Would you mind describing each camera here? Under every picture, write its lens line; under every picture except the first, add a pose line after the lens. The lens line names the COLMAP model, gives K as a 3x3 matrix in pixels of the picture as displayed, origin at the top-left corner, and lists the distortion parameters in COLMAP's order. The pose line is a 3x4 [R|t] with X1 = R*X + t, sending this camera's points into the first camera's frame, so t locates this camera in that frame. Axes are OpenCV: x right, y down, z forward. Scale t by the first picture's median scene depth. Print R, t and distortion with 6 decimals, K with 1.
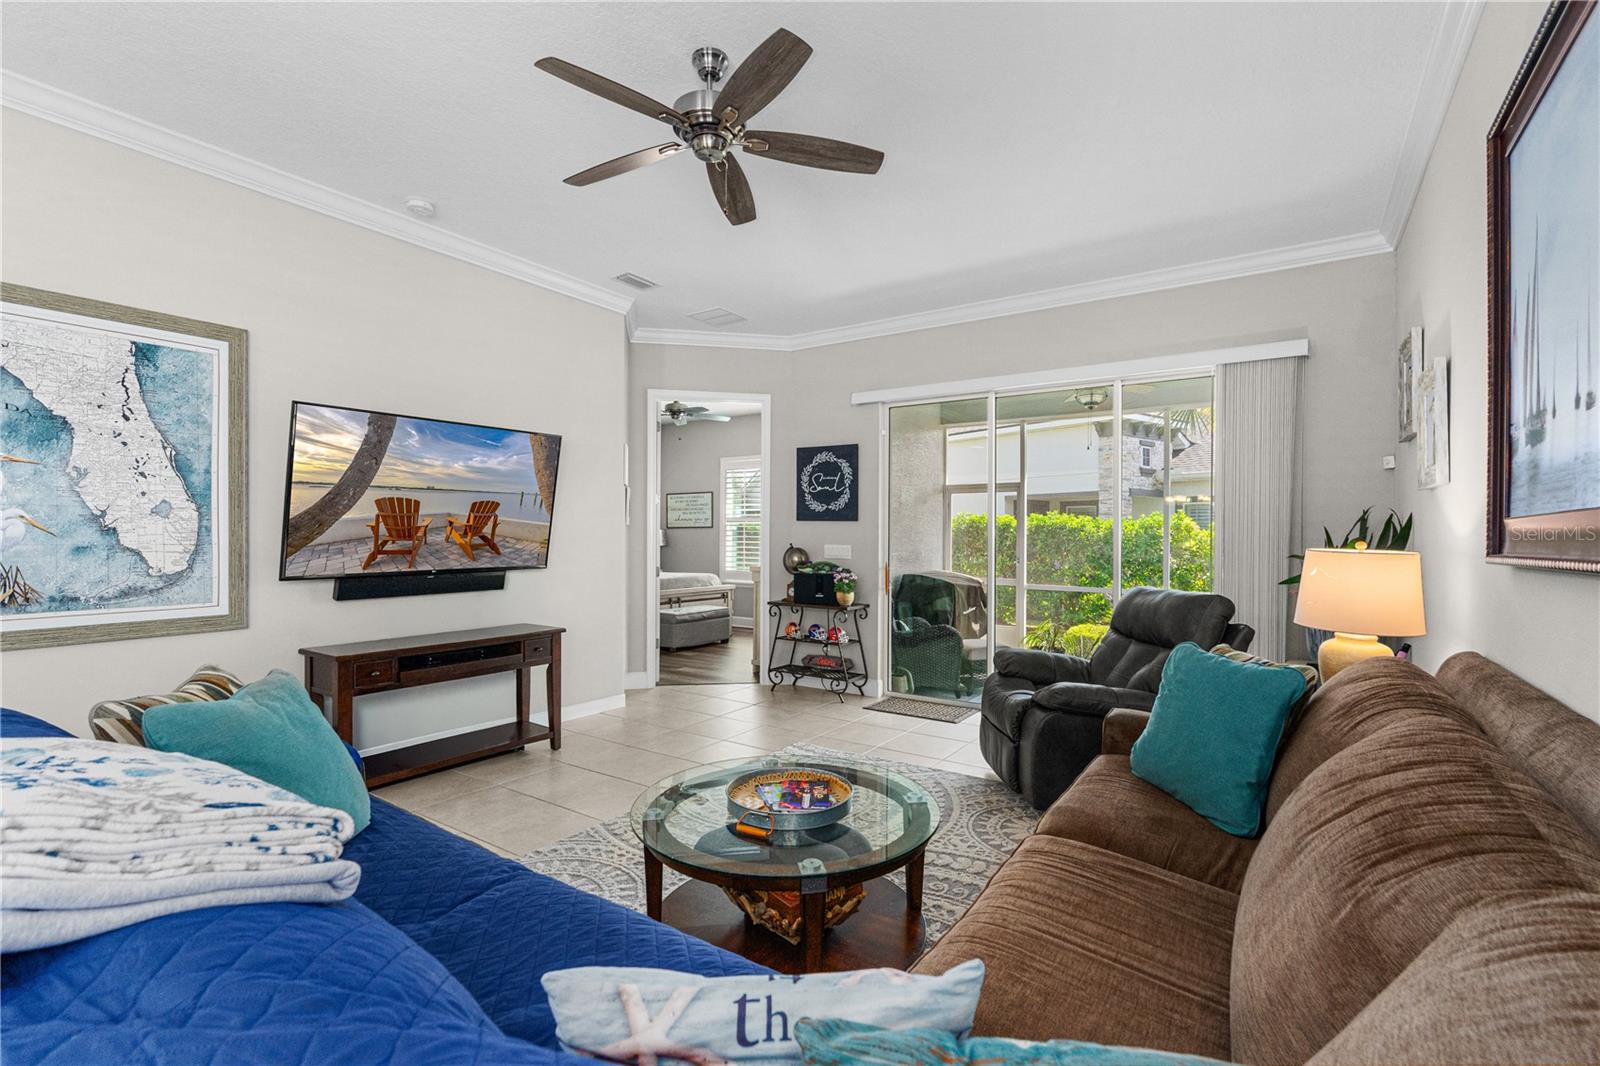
lens RADIAL K [[719.3, 0, 808.7], [0, 719.3, 533.9], [0, 0, 1]] dist [-0.002609, 0.000215]
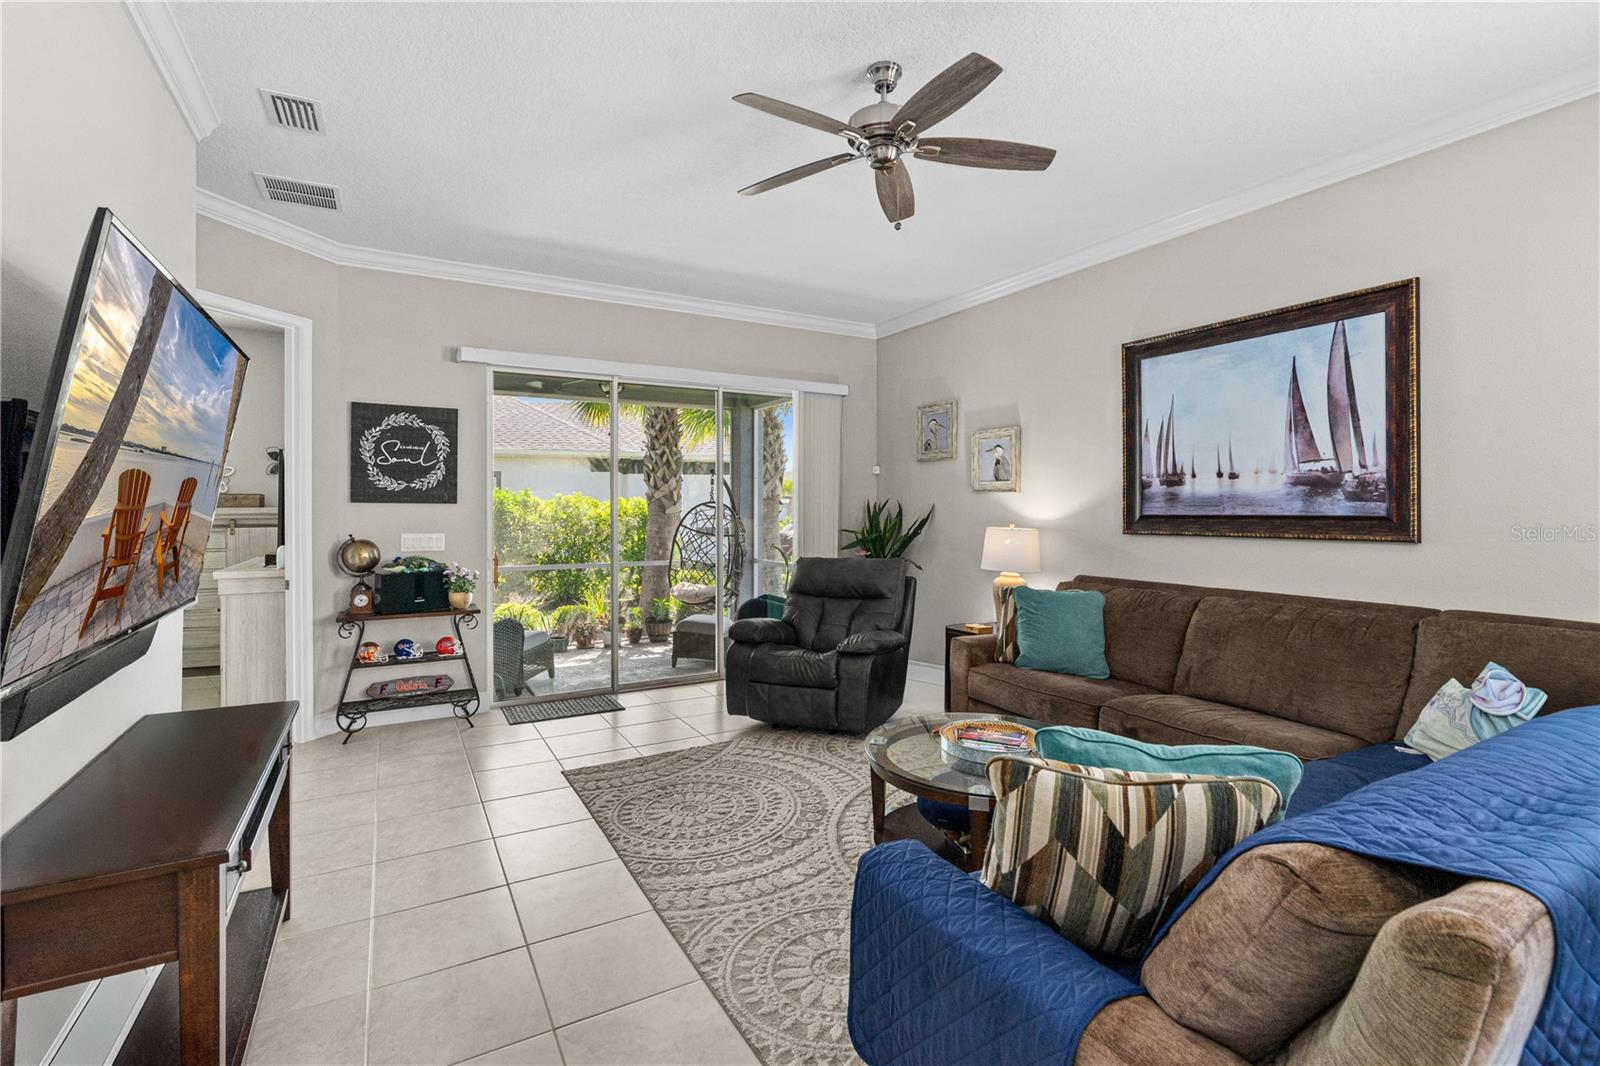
lens RADIAL K [[735.4, 0, 801.3], [0, 735.4, 520.2], [0, 0, 1]] dist [-0.004240, 0.000300]
pose [[0.434721, -0.023773, 0.900251, -0.789296], [0.001785, 0.999672, 0.025537, -0.030438], [-0.900563, -0.009494, 0.434621, 0.442481]]
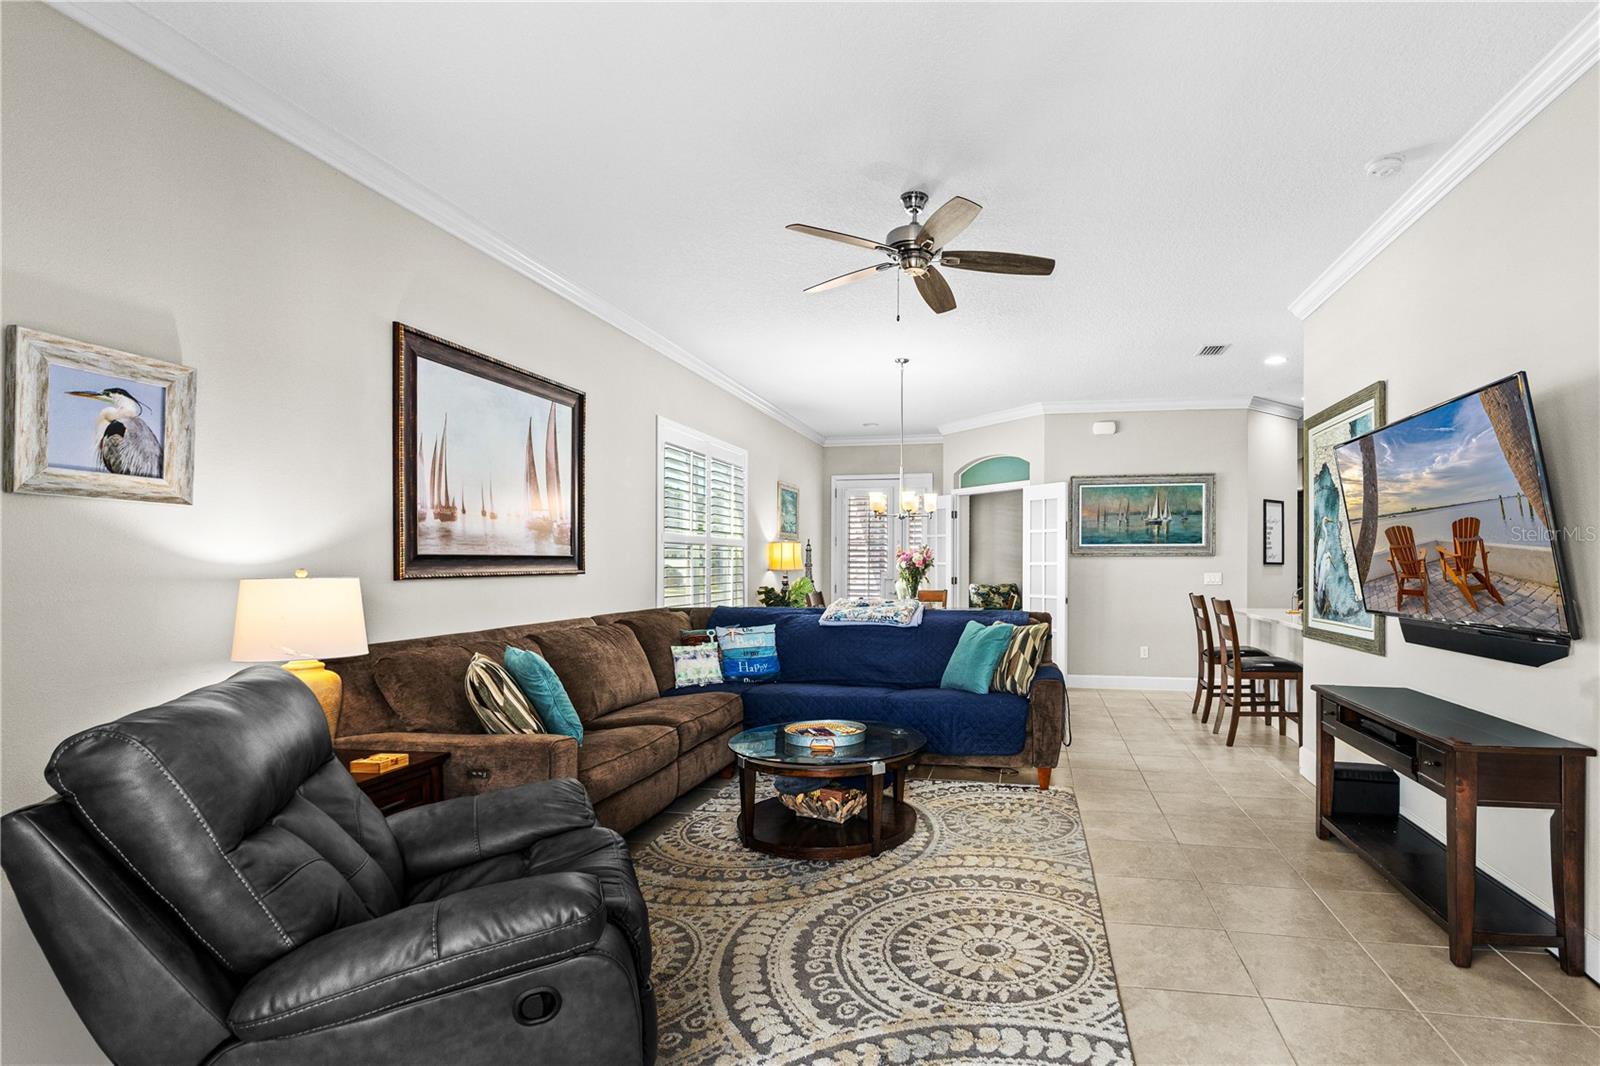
lens RADIAL K [[771.6, 0, 898.6], [0, 771.6, 561.2], [0, 0, 1]] dist [0.028408, 0.000118]
pose [[-0.904980, -0.010794, -0.425317, 0.327278], [-0.008086, 0.999934, -0.008173, 0.002150], [0.425377, -0.003957, -0.905008, 1.553498]]
